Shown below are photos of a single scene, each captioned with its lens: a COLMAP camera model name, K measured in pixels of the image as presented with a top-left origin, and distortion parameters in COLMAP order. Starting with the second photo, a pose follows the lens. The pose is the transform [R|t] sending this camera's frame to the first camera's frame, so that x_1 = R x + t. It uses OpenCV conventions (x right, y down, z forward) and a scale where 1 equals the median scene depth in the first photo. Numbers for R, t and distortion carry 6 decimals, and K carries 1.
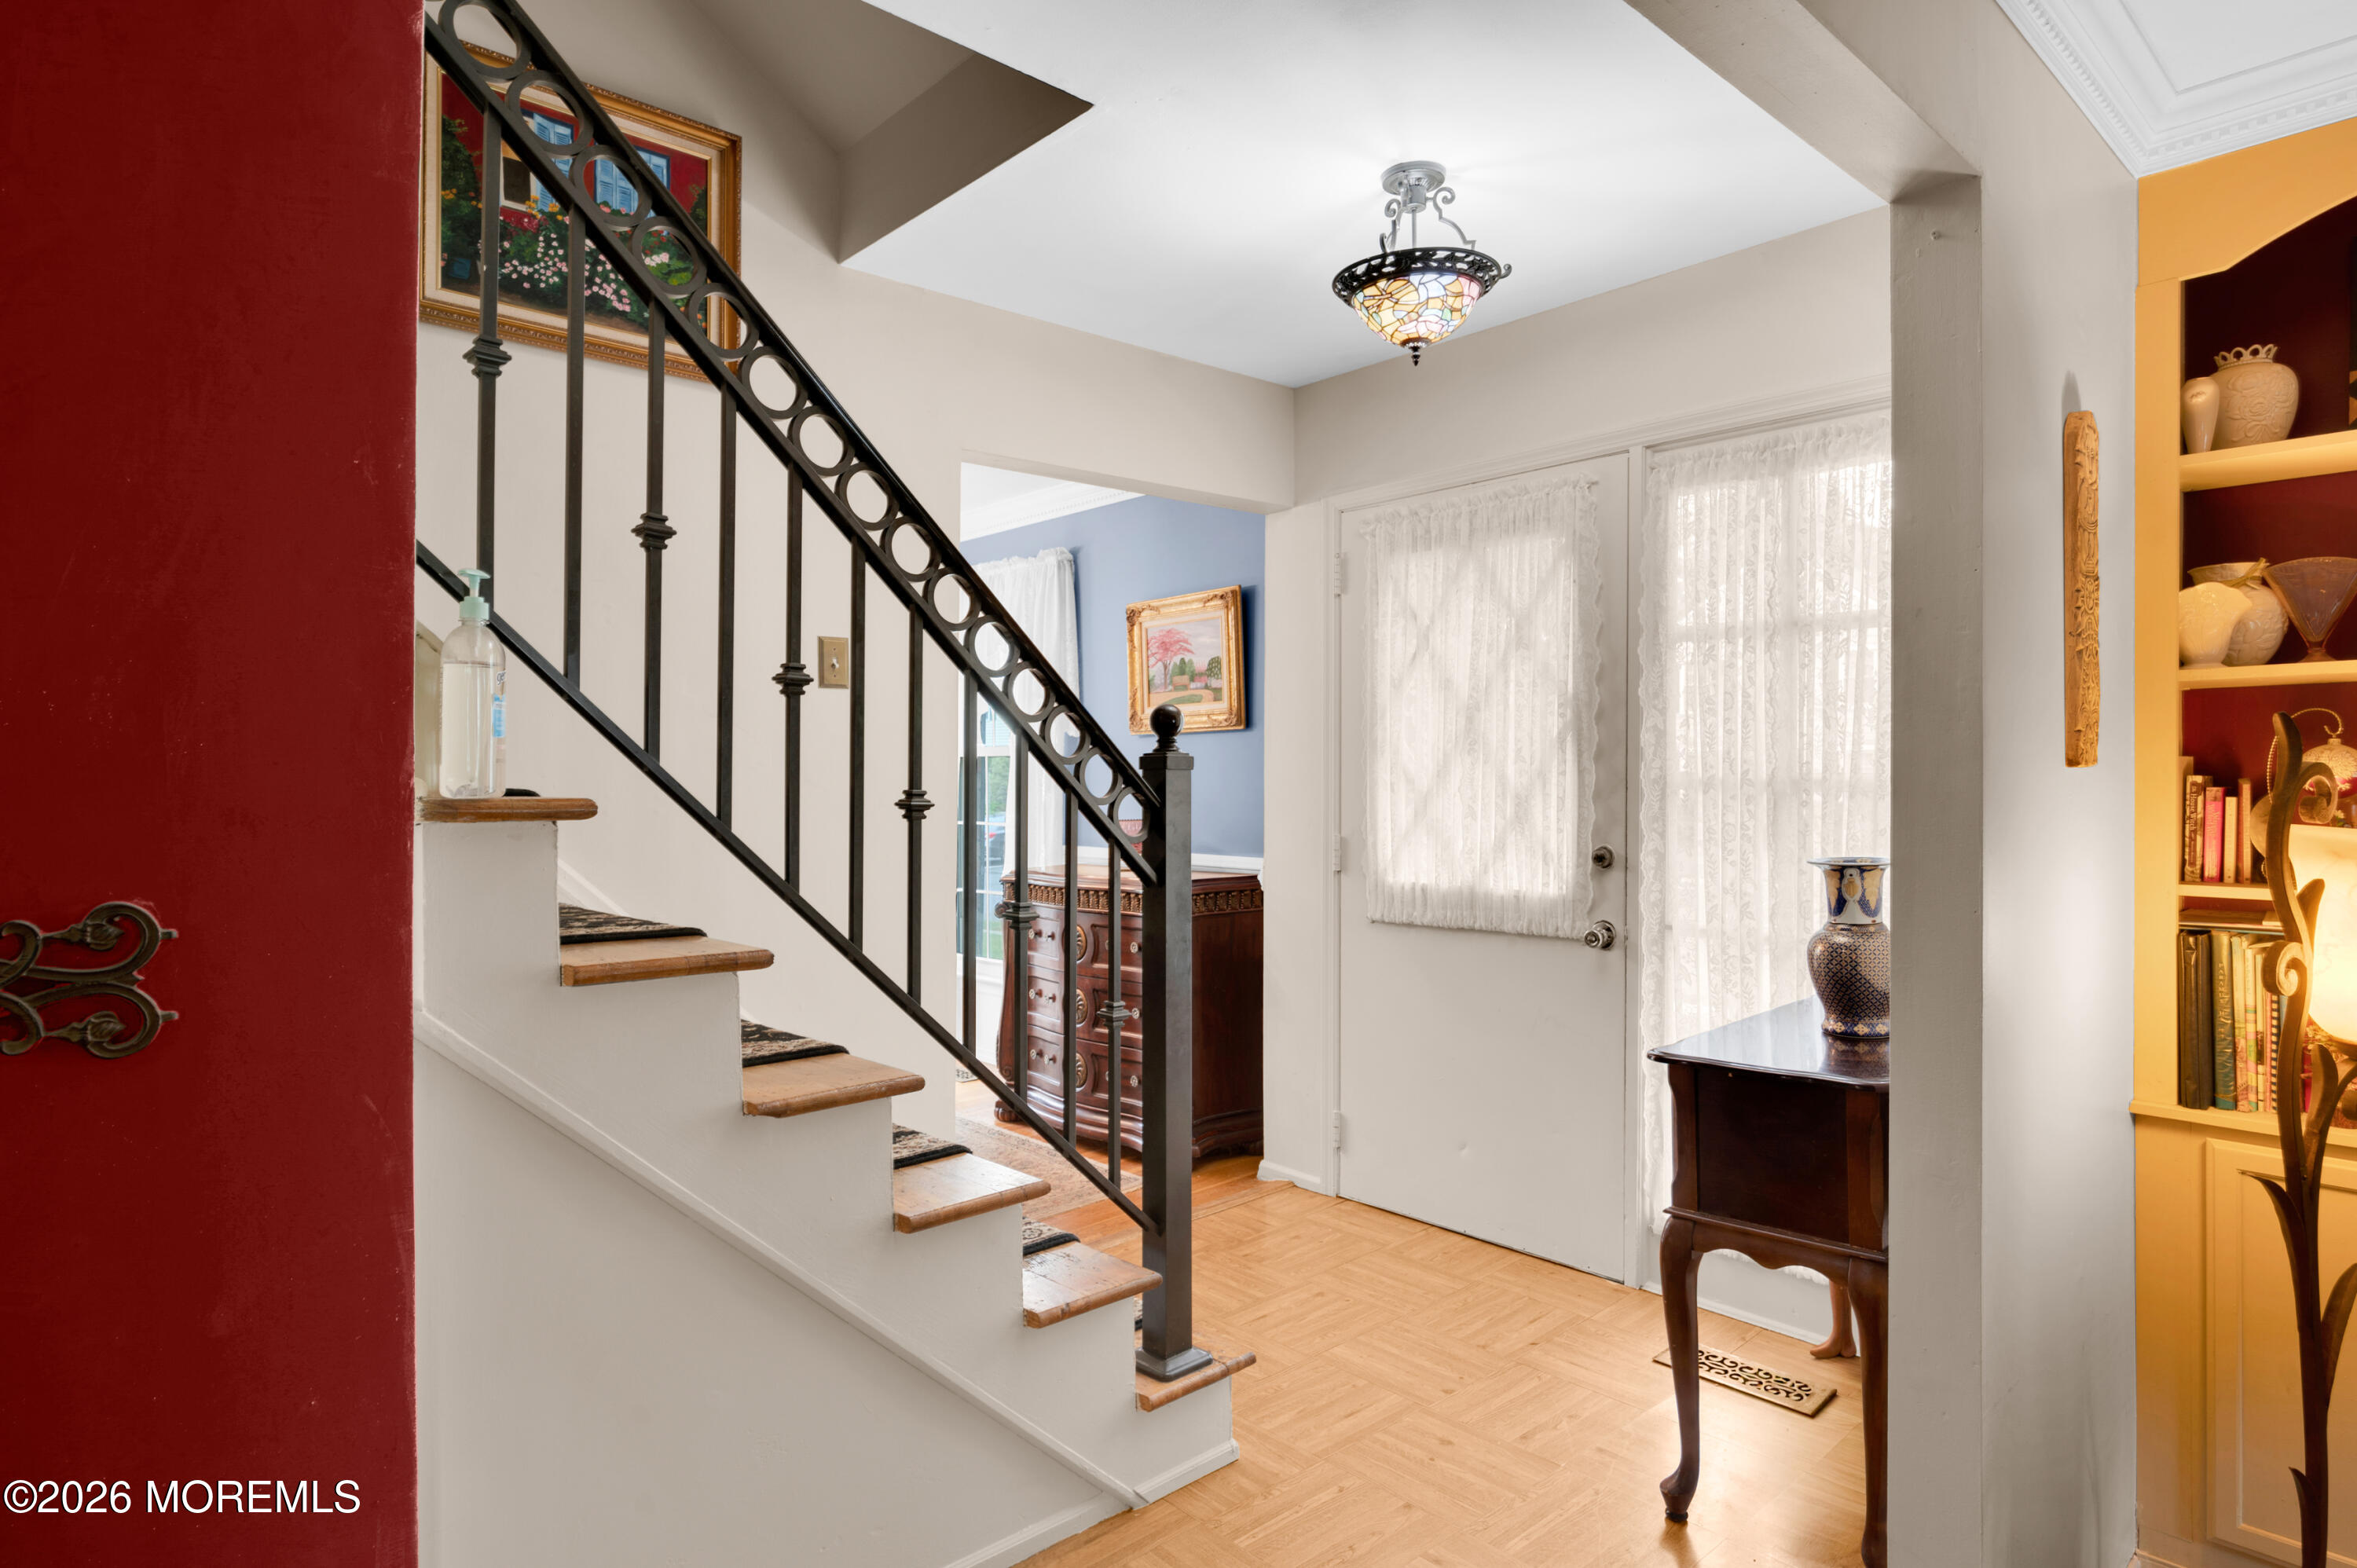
lens RADIAL K [[1300.1, 0, 1178.5], [0, 1300.1, 784.0], [0, 0, 1]] dist [0.000247, -0.000160]
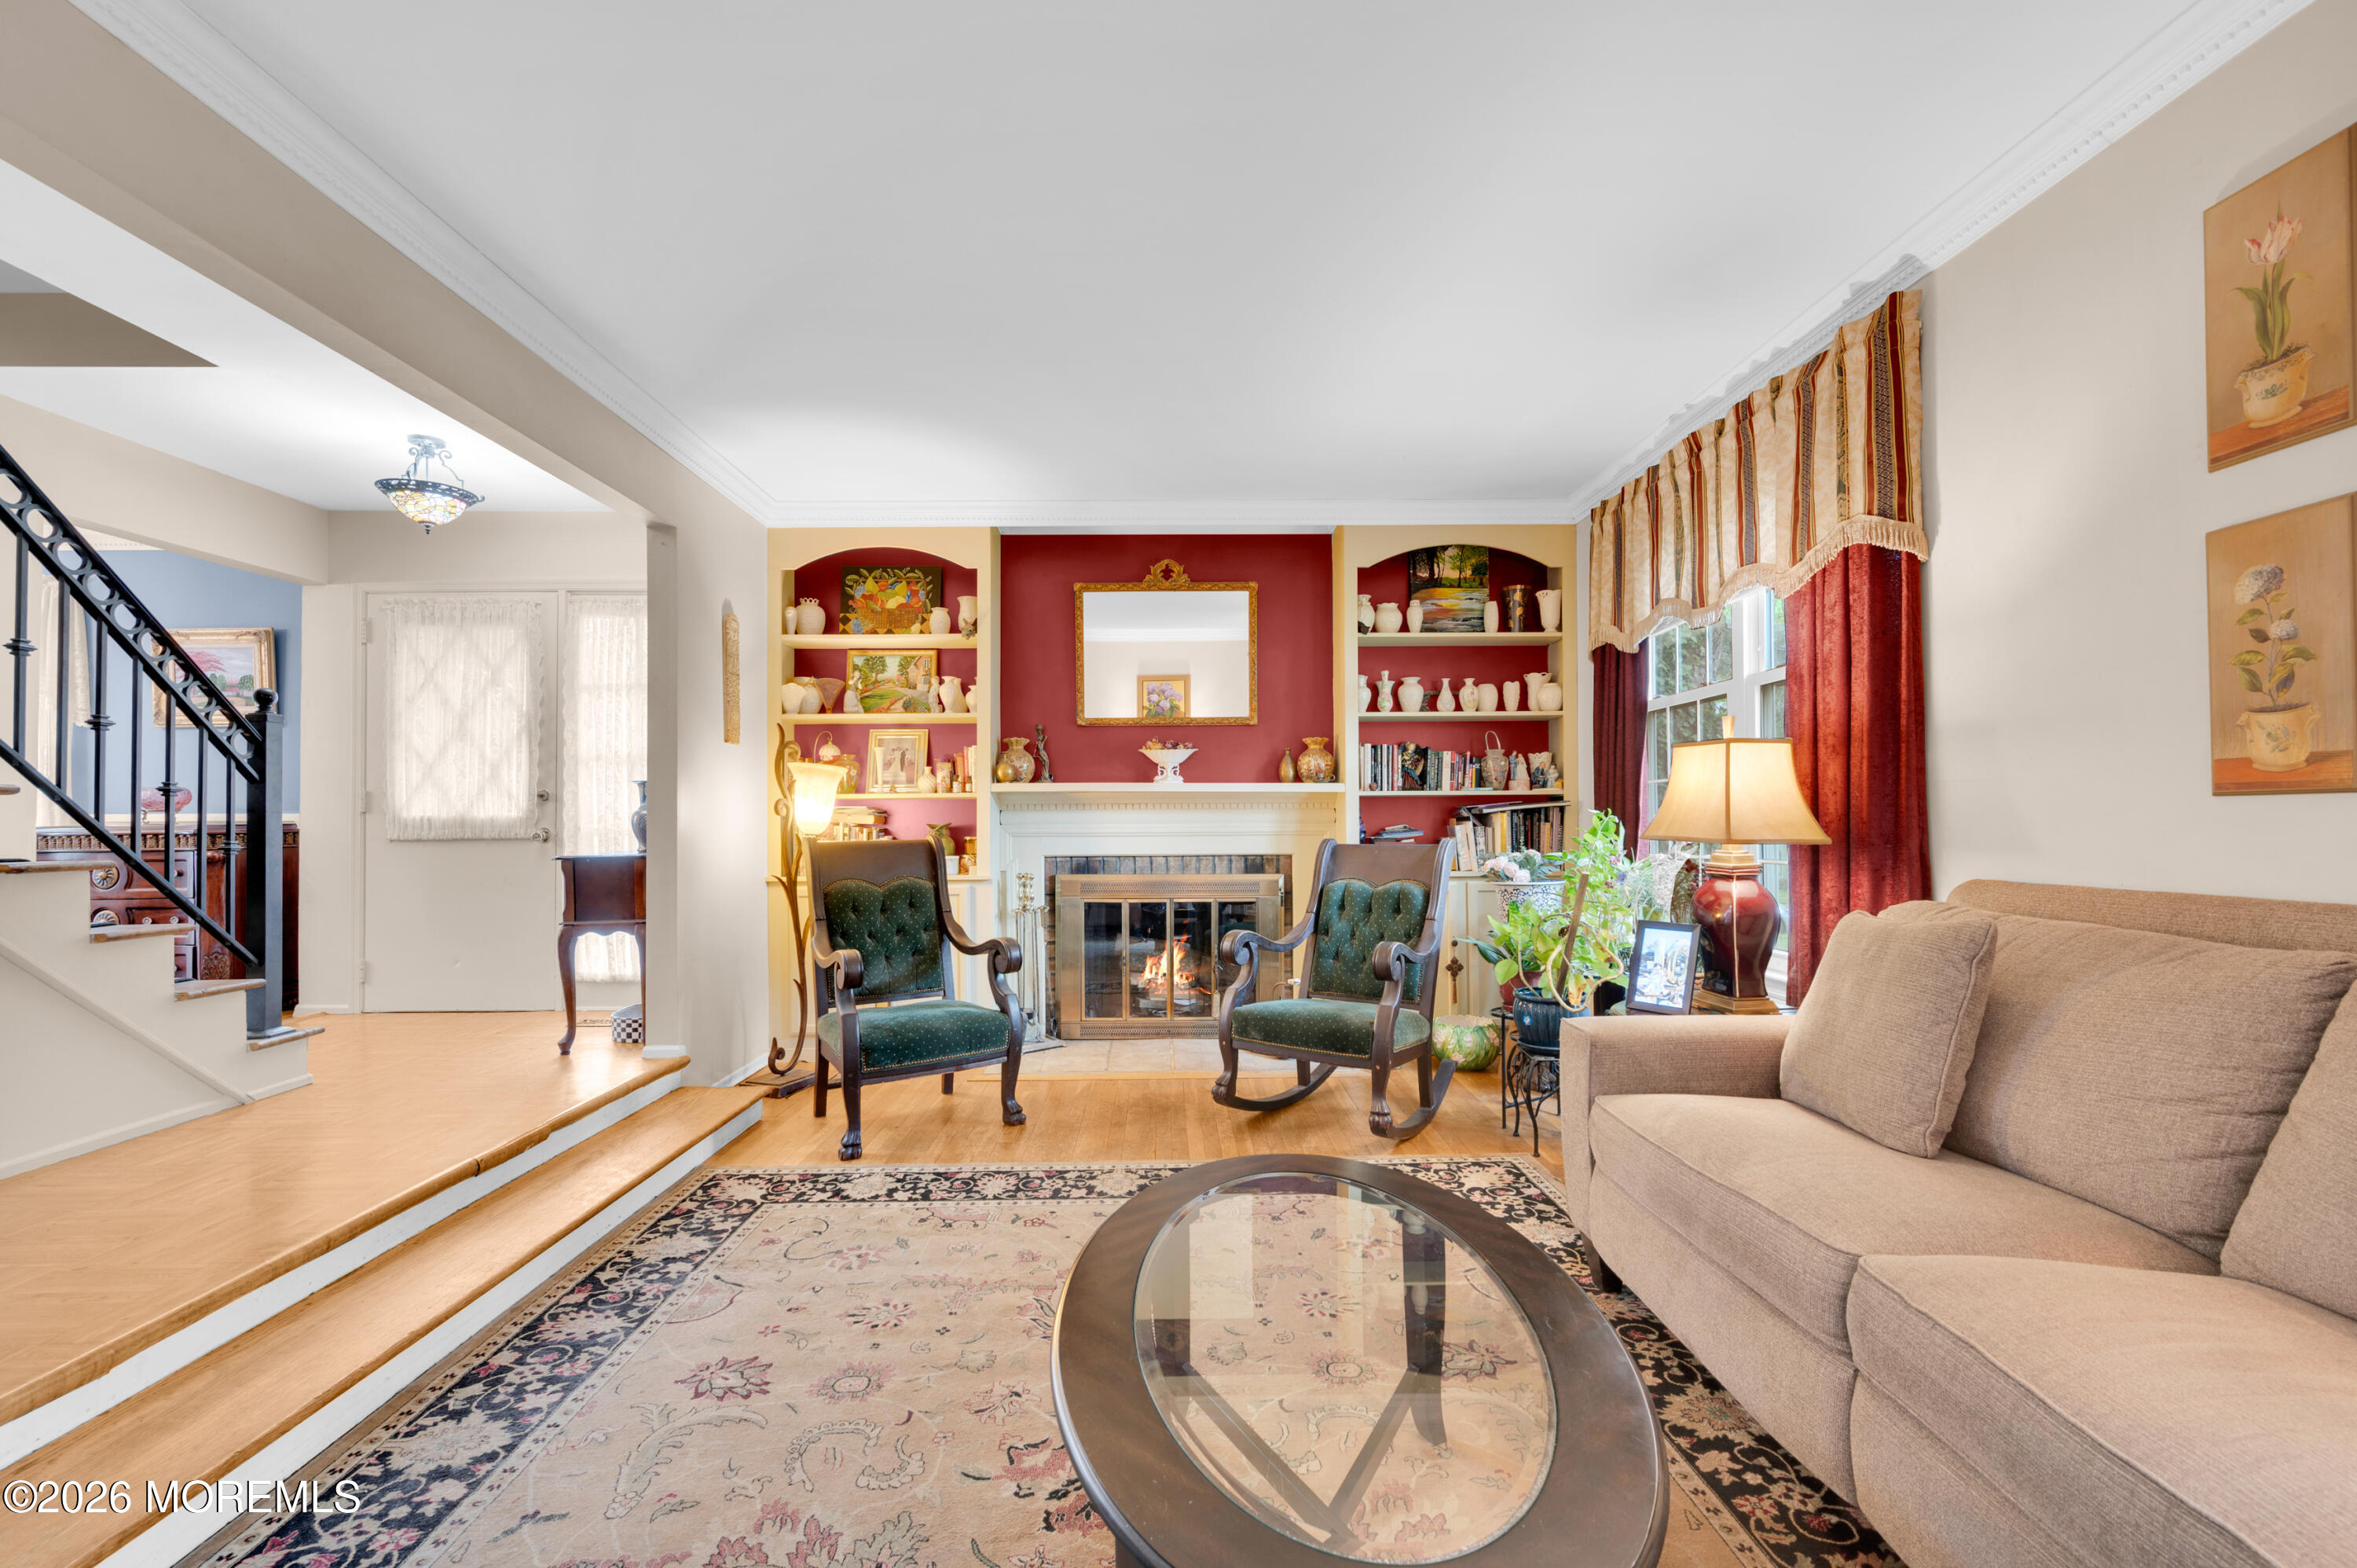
lens RADIAL K [[957.7, 0, 1168.4], [0, 957.7, 813.6], [0, 0, 1]] dist [-0.000499, -0.000037]
pose [[0.658701, 0.004919, 0.752389, -0.137942], [0.006454, 0.999905, -0.012187, 0.106567], [-0.752377, 0.012884, 0.658607, -0.655363]]
